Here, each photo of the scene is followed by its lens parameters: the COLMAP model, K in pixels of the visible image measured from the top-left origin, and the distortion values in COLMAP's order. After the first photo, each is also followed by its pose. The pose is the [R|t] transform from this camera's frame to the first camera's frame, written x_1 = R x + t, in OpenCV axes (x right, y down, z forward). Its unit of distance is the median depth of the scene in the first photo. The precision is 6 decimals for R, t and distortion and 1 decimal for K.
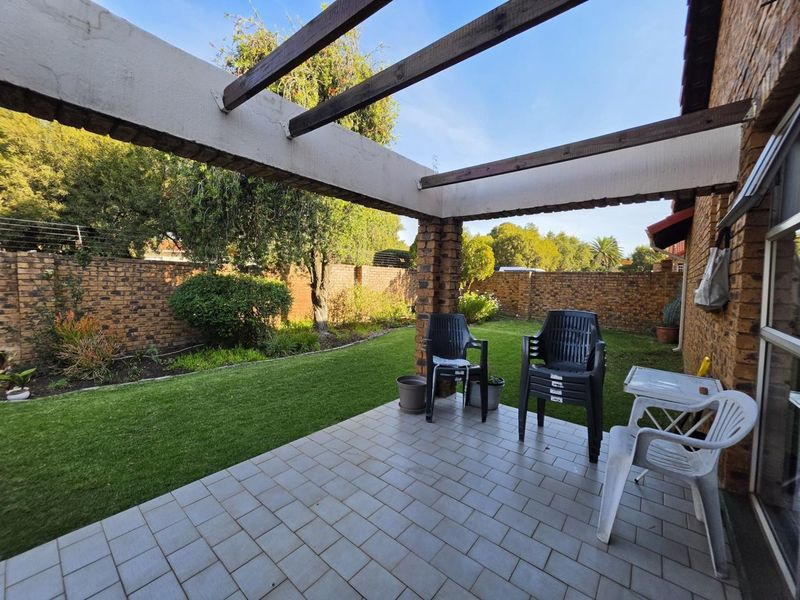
lens RADIAL K [[319.4, 0, 399.9], [0, 319.4, 299.9], [0, 0, 1]] dist [-0.001959, -0.000215]
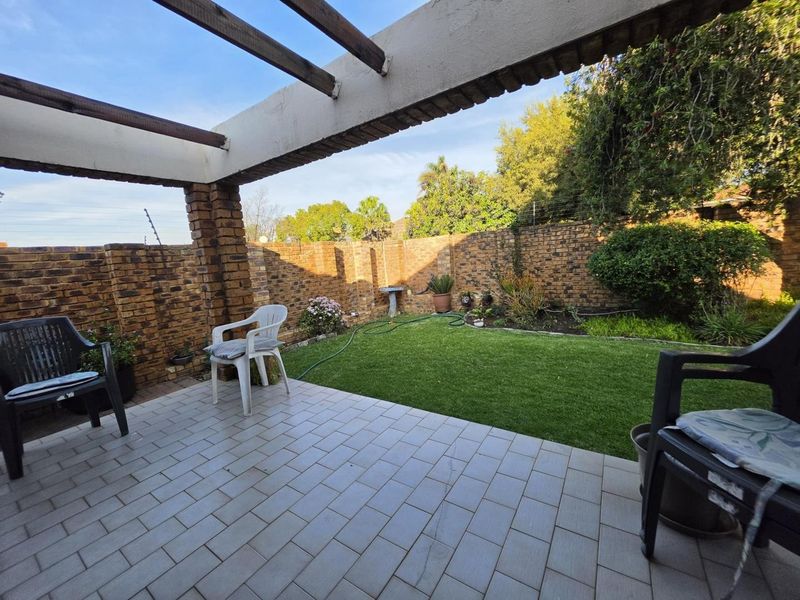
lens RADIAL K [[319.4, 0, 399.4], [0, 319.4, 297.2], [0, 0, 1]] dist [-0.001959, -0.000215]
pose [[0.095119, 0.092020, -0.991204, 0.206762], [0.021694, 0.995290, 0.094481, 0.010246], [0.995229, -0.030490, 0.092675, 0.323331]]
